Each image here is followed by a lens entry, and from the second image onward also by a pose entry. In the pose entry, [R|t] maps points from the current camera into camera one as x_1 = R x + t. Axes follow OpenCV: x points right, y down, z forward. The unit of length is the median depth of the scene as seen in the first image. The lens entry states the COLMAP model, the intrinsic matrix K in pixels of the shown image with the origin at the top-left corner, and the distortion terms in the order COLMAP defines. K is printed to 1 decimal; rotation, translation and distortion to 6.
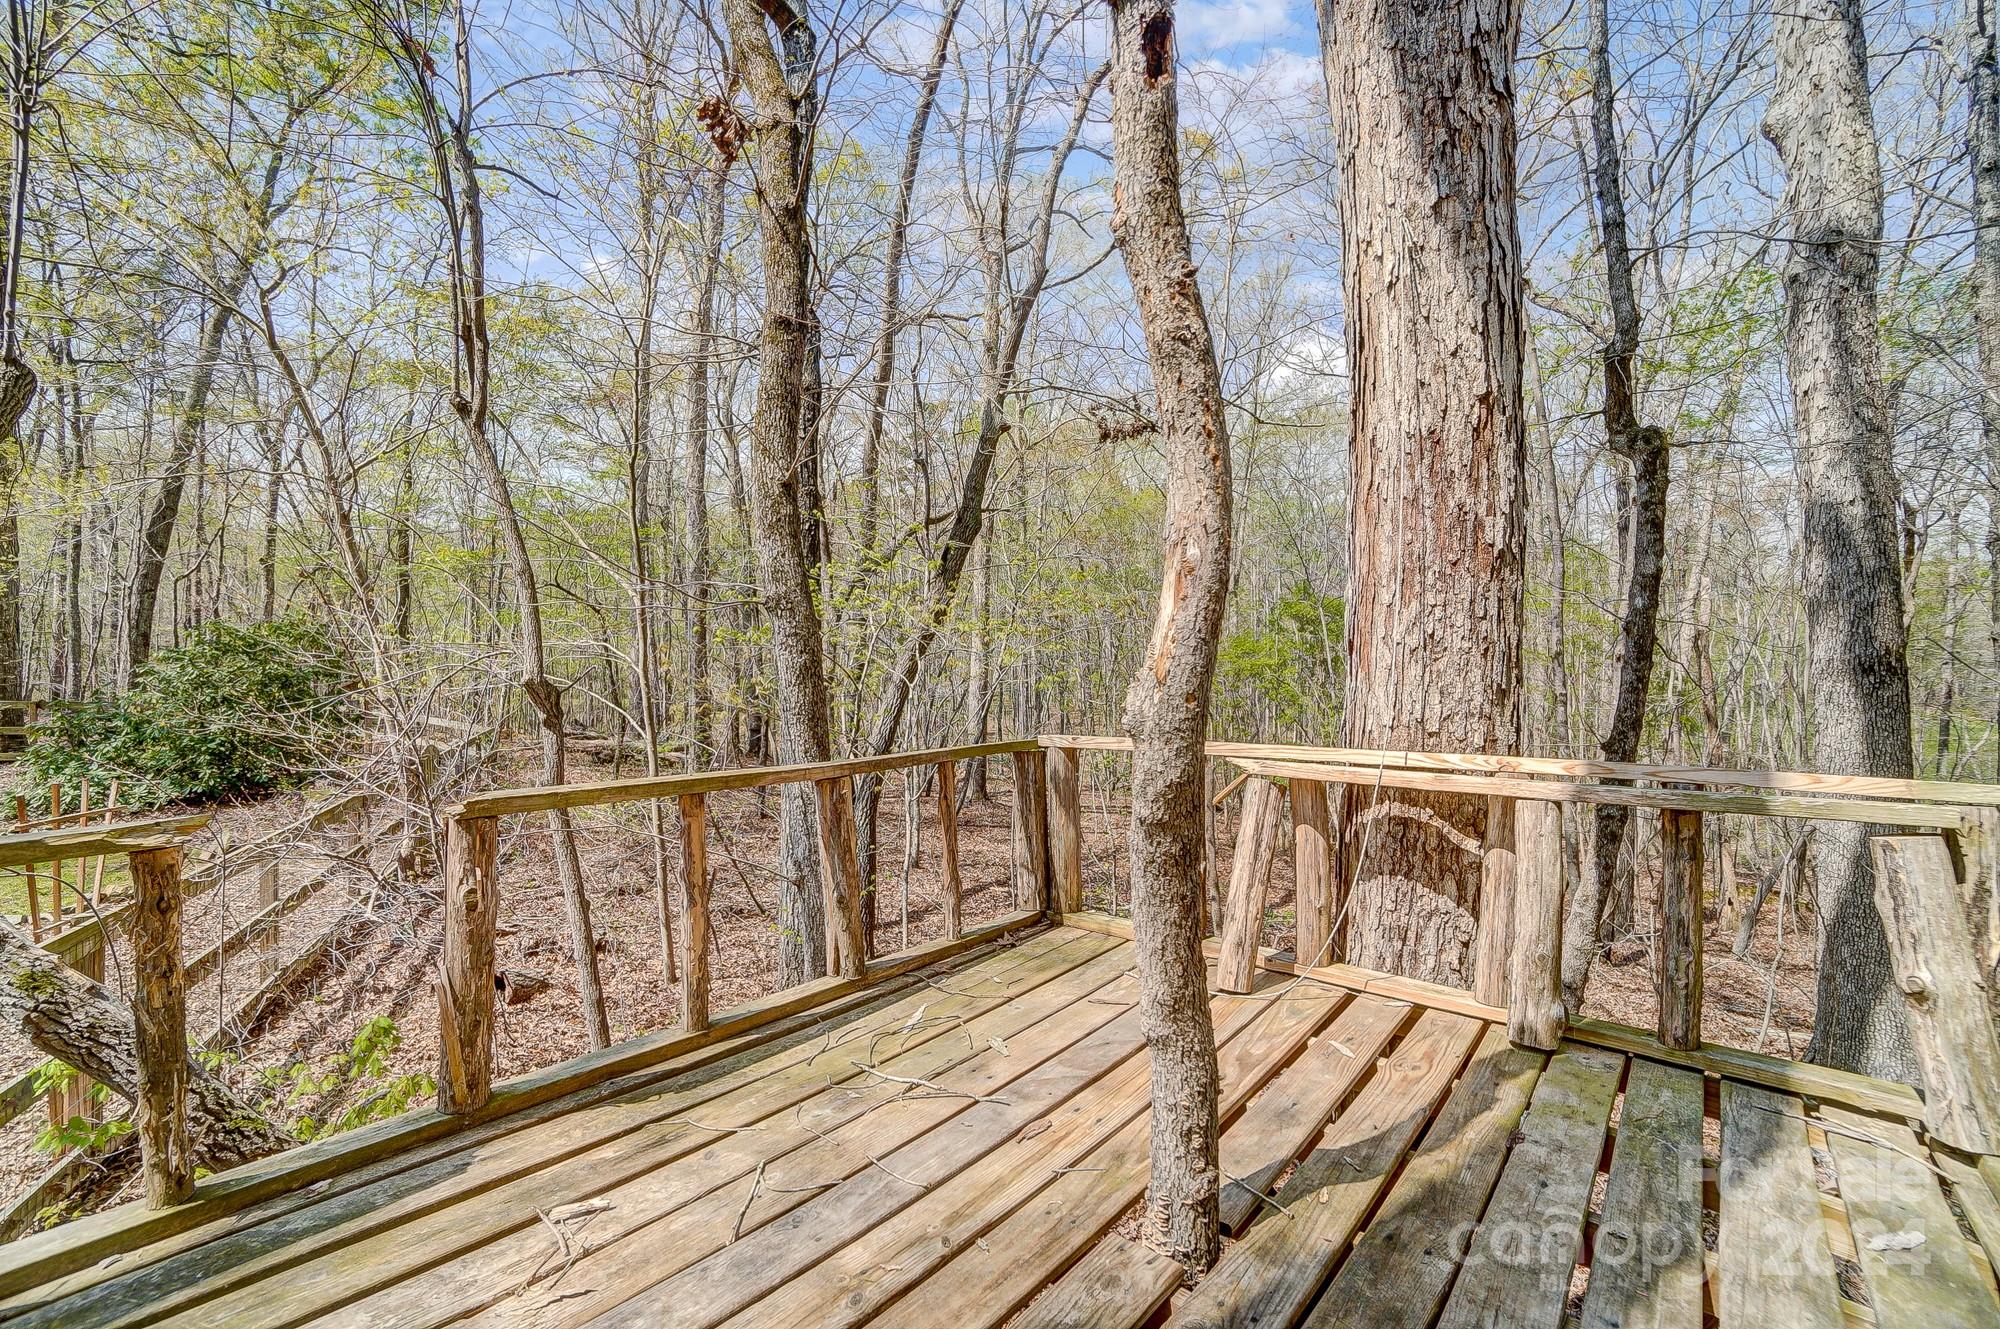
lens RADIAL K [[884.4, 0, 1013.0], [0, 884.4, 664.0], [0, 0, 1]] dist [-0.032168, 0.001824]
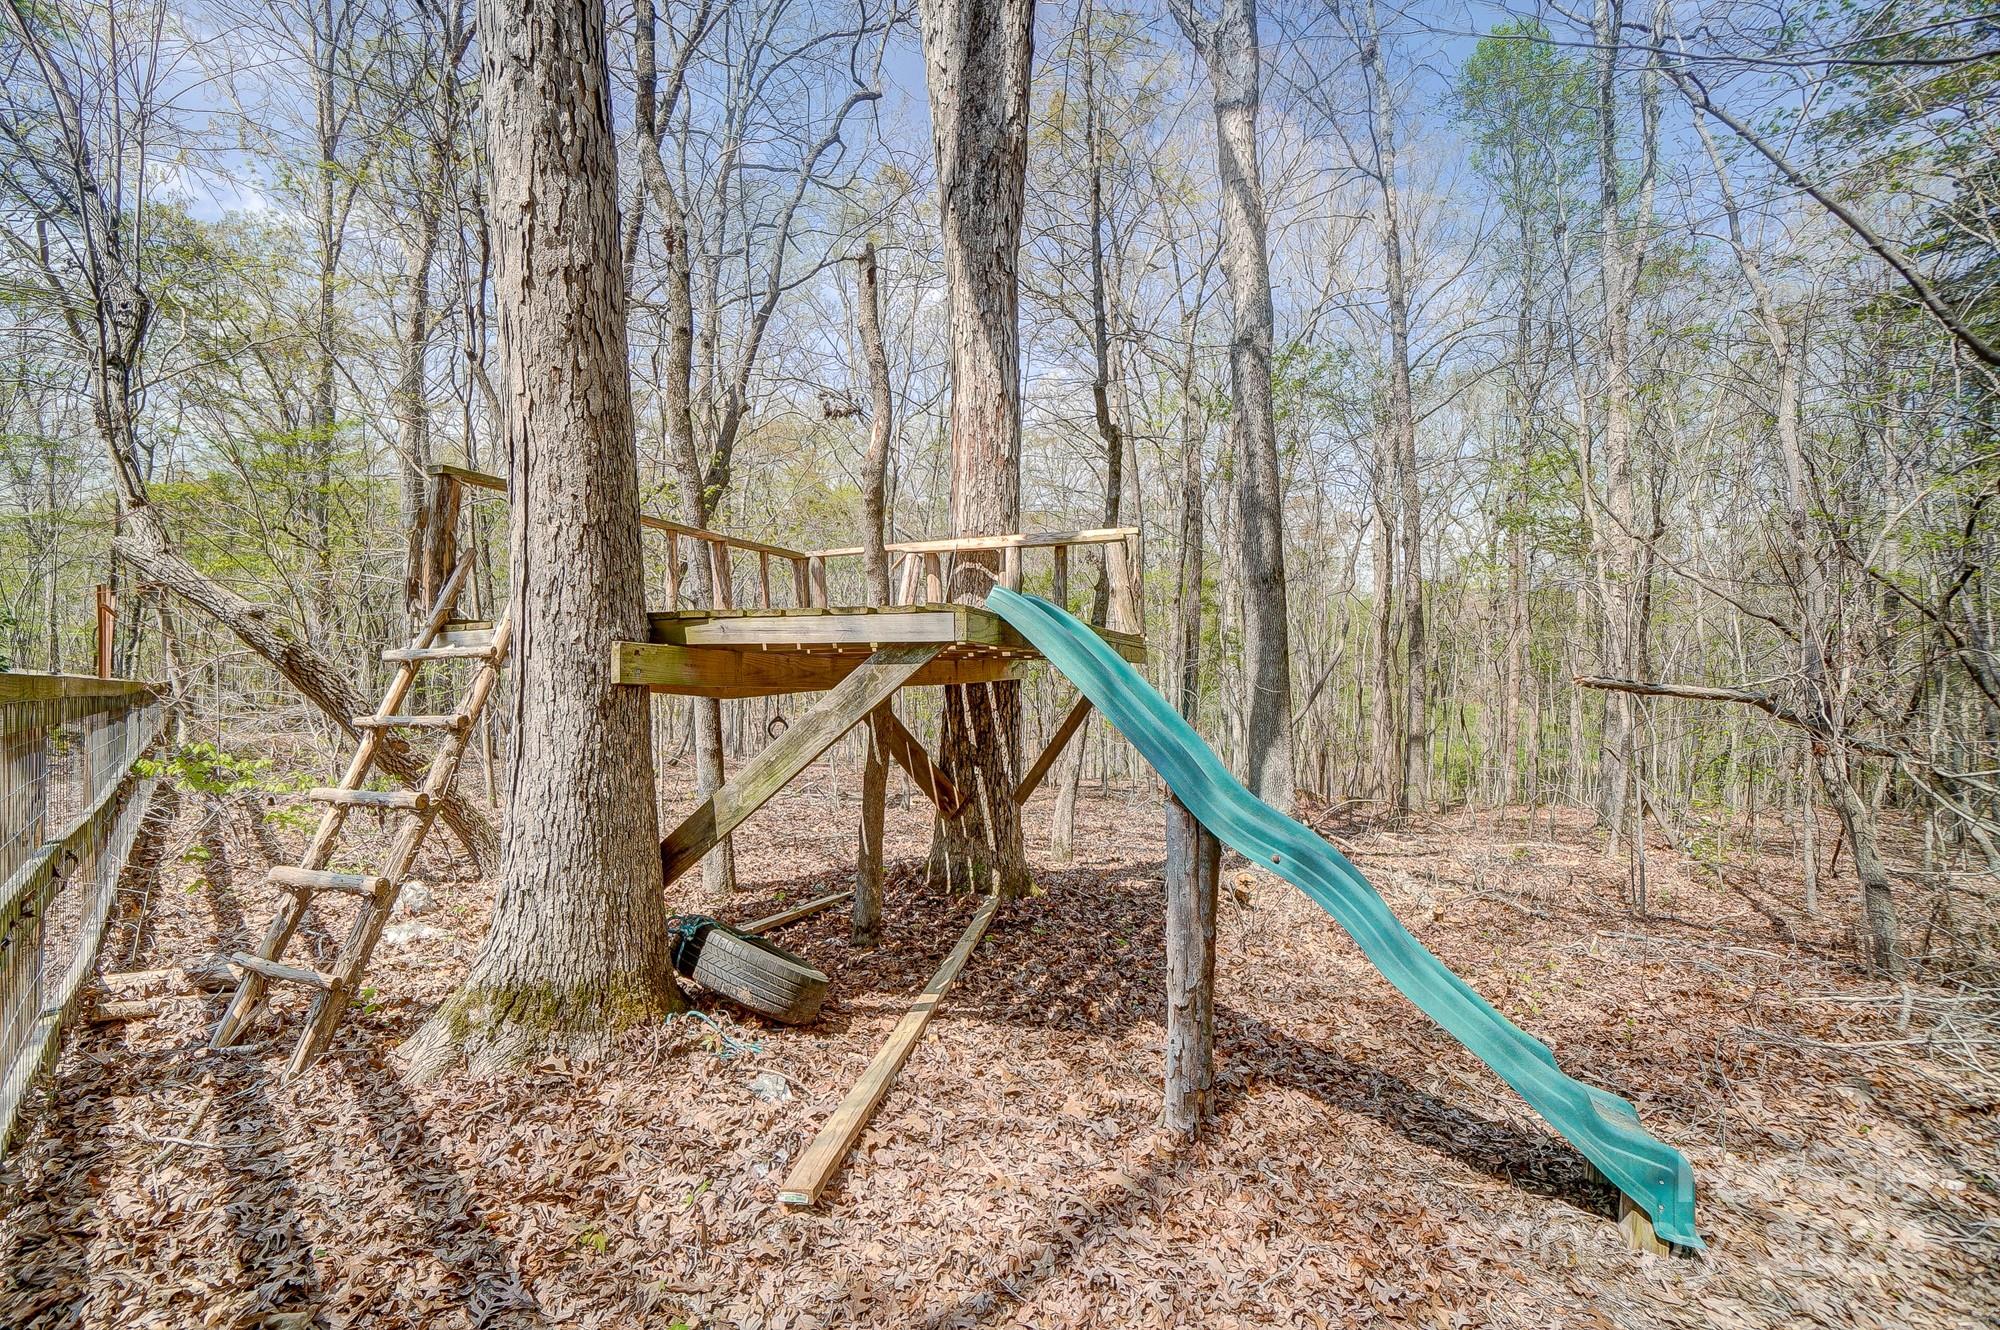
lens RADIAL K [[884.4, 0, 994.5], [0, 884.4, 658.8], [0, 0, 1]] dist [-0.032168, 0.001824]
pose [[0.949416, 0.003105, 0.314005, -0.243395], [0.001318, 0.999903, -0.013870, 0.453309], [-0.314017, 0.013583, 0.949320, -1.288096]]
